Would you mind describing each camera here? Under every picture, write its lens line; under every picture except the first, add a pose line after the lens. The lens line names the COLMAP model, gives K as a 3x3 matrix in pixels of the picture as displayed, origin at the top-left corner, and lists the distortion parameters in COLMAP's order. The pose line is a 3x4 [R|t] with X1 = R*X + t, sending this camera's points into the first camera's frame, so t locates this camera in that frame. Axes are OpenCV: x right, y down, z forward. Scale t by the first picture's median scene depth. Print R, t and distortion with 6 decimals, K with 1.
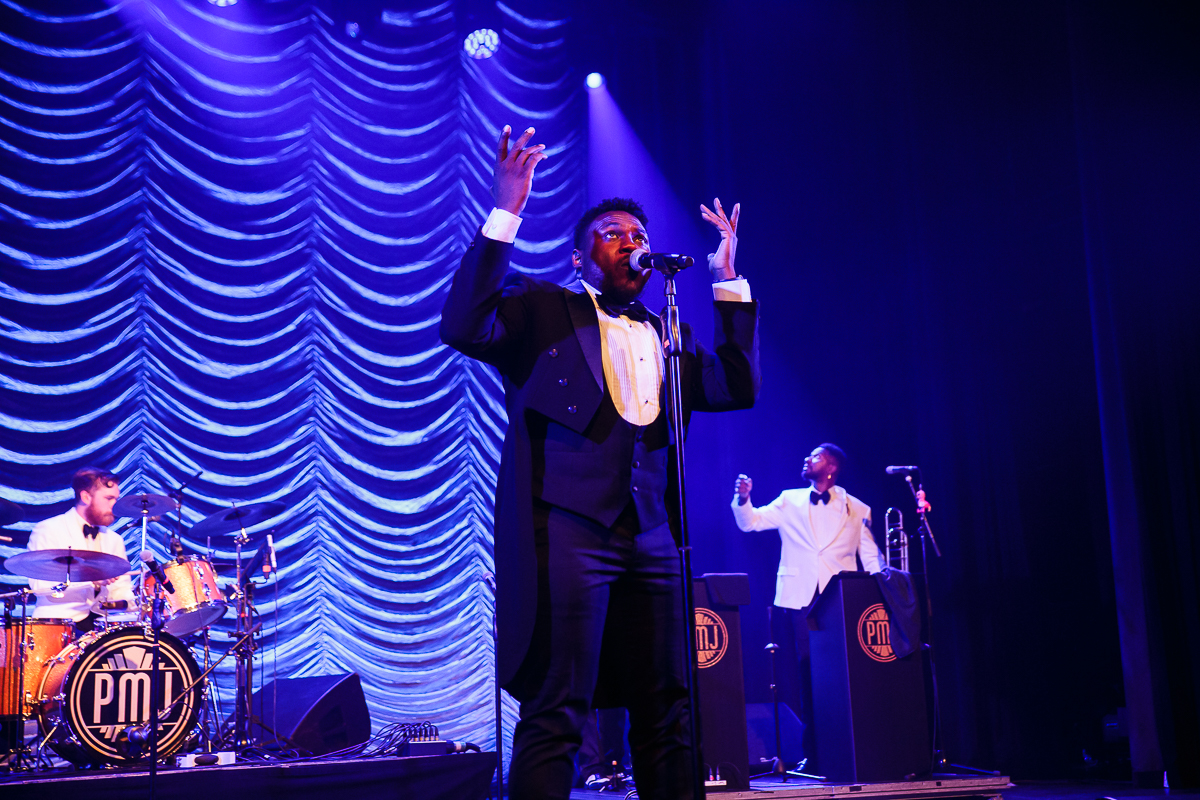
lens RADIAL K [[1612.1, 0, 600.0], [0, 1612.1, 400.0], [0, 0, 1]] dist [0.067615, 0.057914]
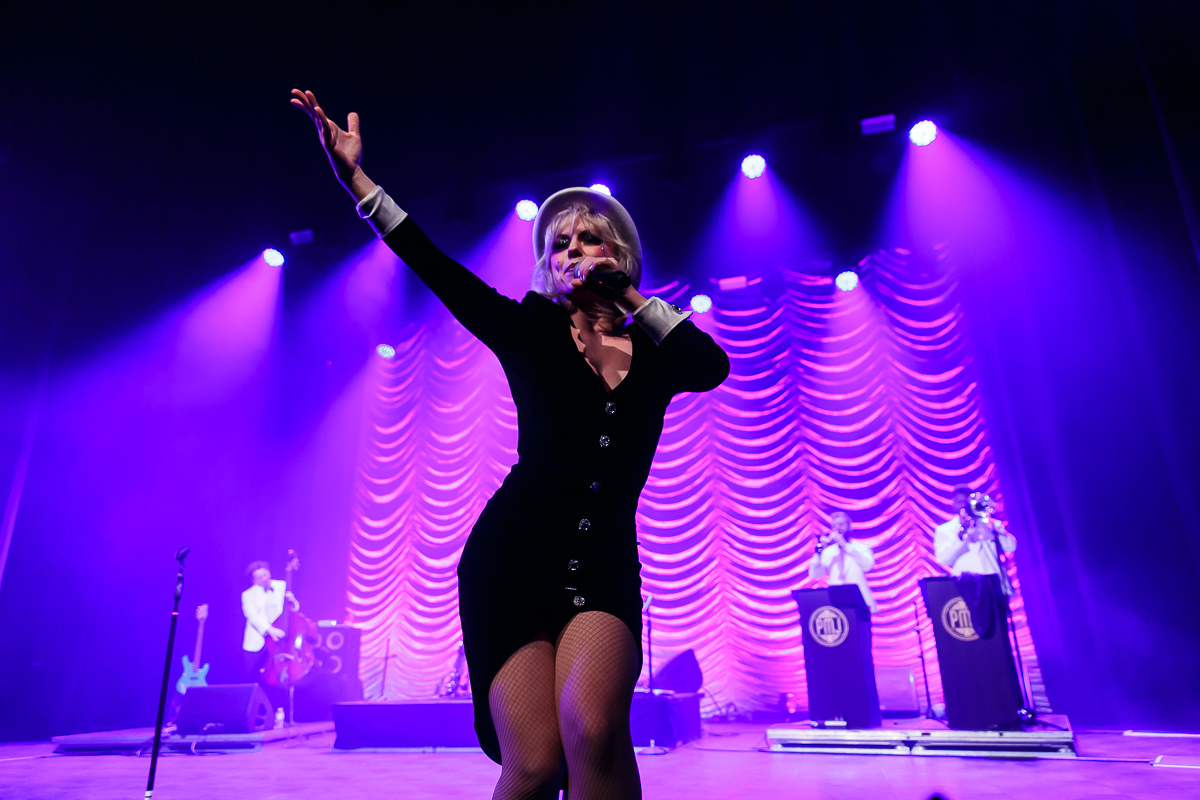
lens RADIAL K [[779.8, 0, 600.0], [0, 779.8, 400.0], [0, 0, 1]] dist [-0.000257, 0.003286]
pose [[0.657999, -0.227365, -0.717874, 0.340728], [0.143285, 0.973714, -0.177061, 0.023409], [0.739261, 0.013645, 0.673281, 0.213040]]
